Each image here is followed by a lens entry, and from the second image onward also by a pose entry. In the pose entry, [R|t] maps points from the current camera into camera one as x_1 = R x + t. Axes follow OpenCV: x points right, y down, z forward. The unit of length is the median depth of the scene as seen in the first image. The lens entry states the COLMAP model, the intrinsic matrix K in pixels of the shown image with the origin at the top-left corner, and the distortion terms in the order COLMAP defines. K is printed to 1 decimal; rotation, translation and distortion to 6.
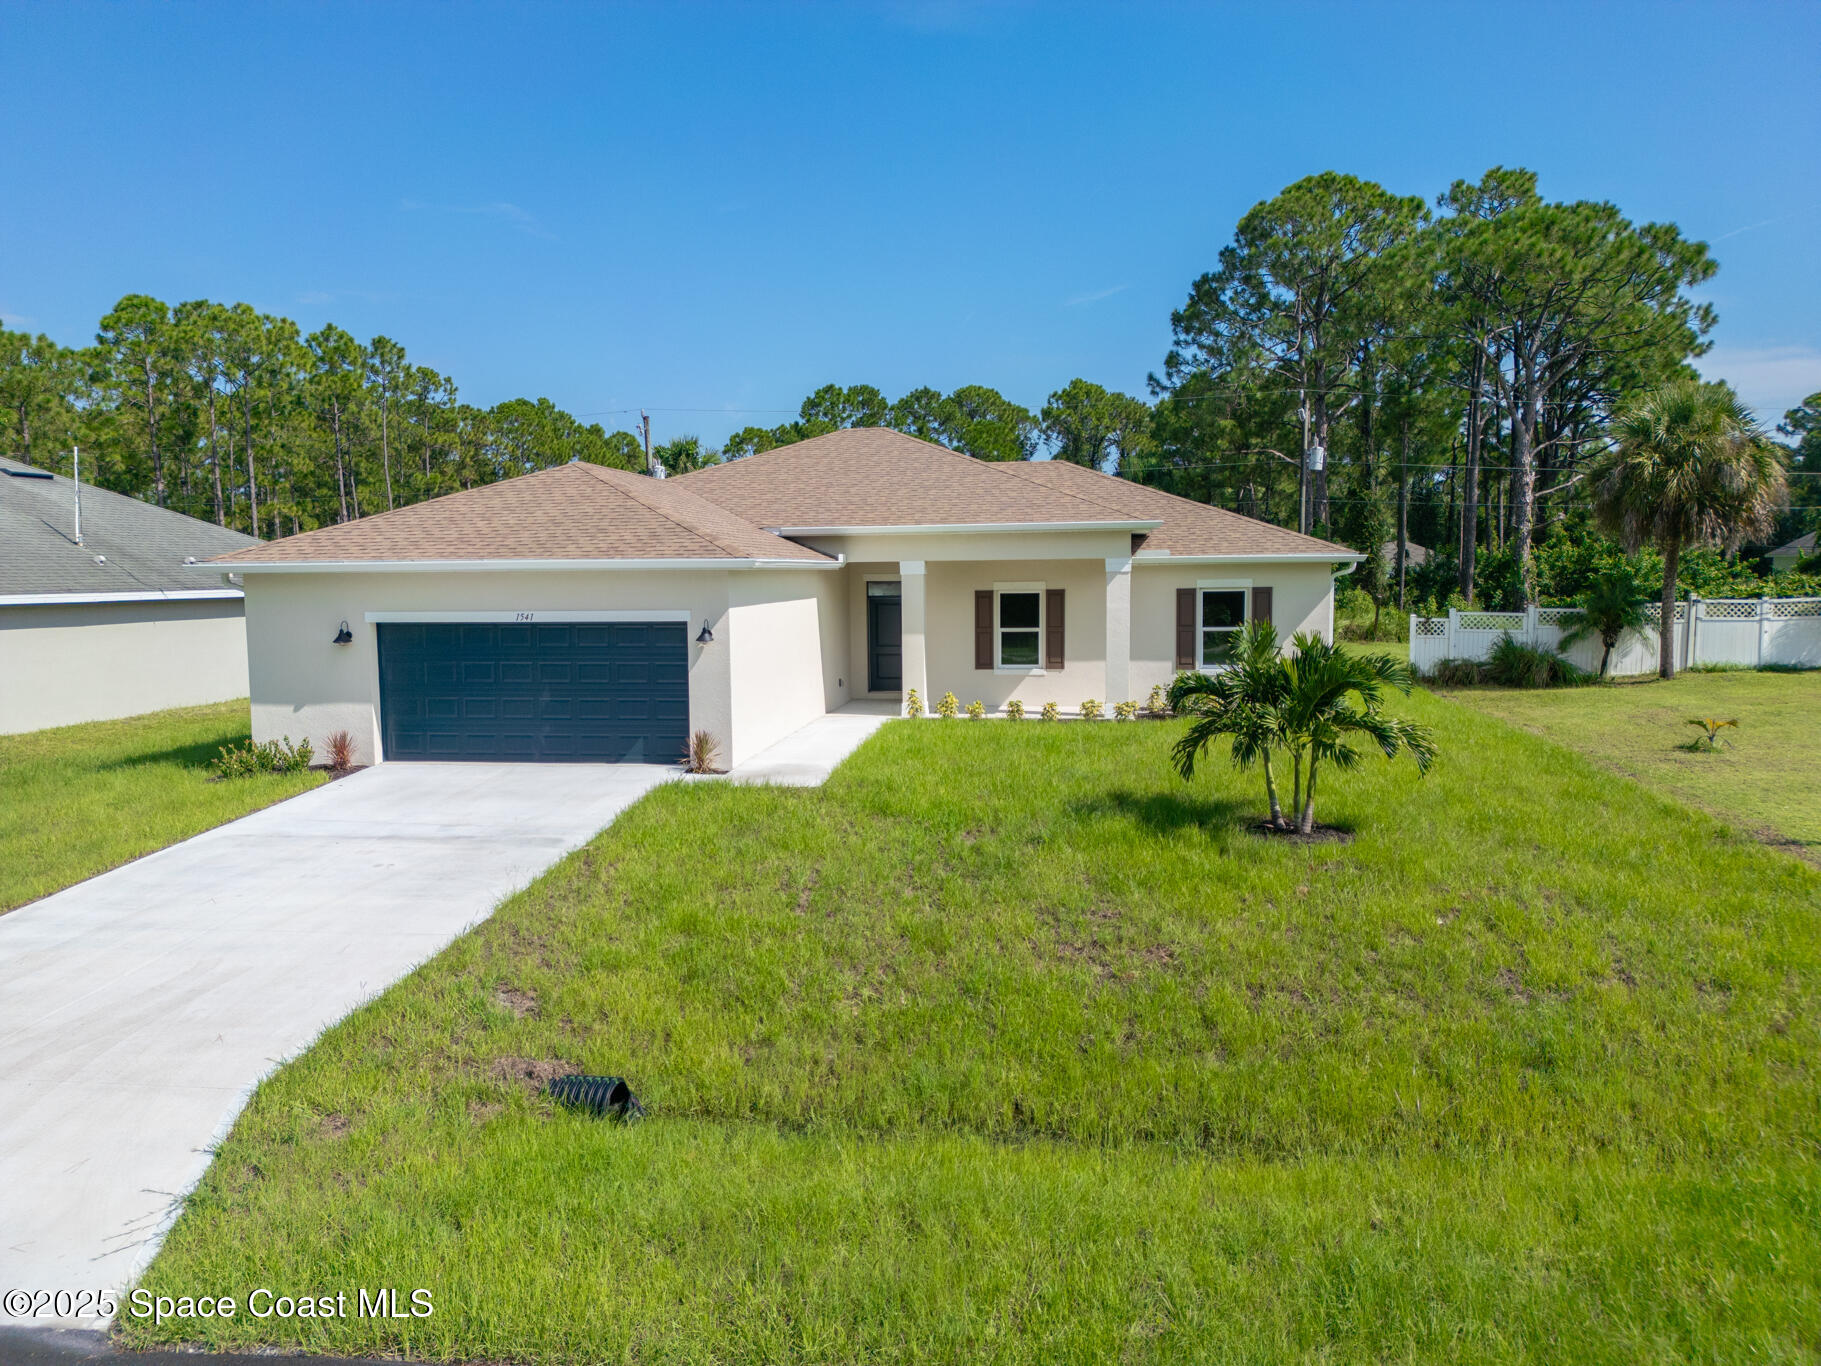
lens RADIAL K [[1269.3, 0, 902.2], [0, 1269.3, 682.0], [0, 0, 1]] dist [0.088477, -0.094967]
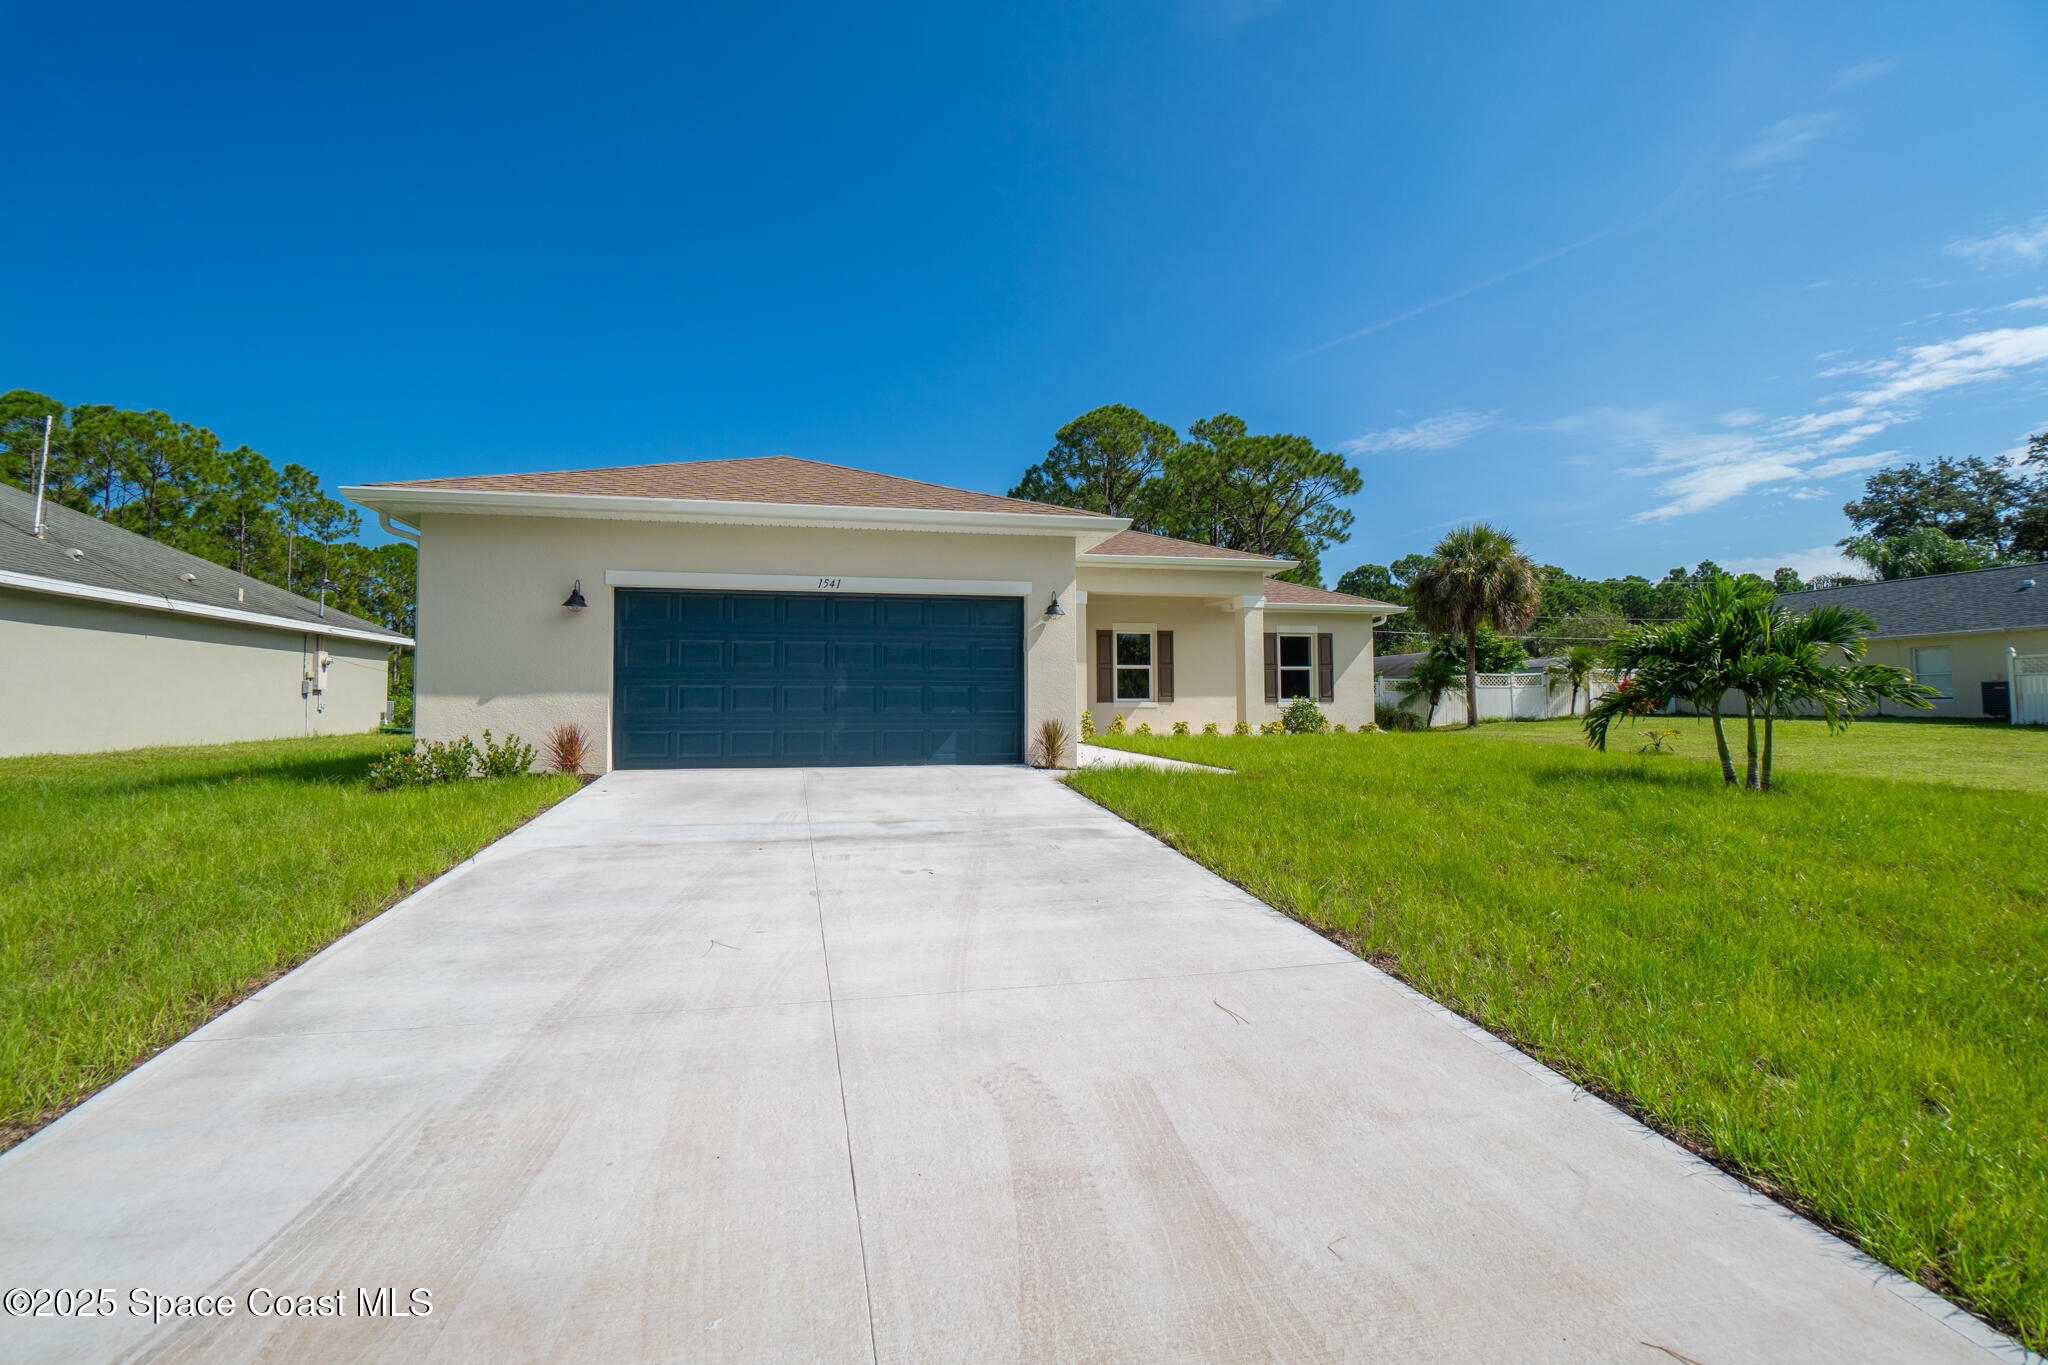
lens RADIAL K [[883.0, 0, 1002.4], [0, 883.0, 665.6], [0, 0, 1]] dist [-0.005680, -0.000160]
pose [[0.937522, 0.024323, 0.347075, -0.276959], [0.023207, 0.990960, -0.132134, 0.056002], [-0.347152, 0.131933, 0.928482, 0.322071]]
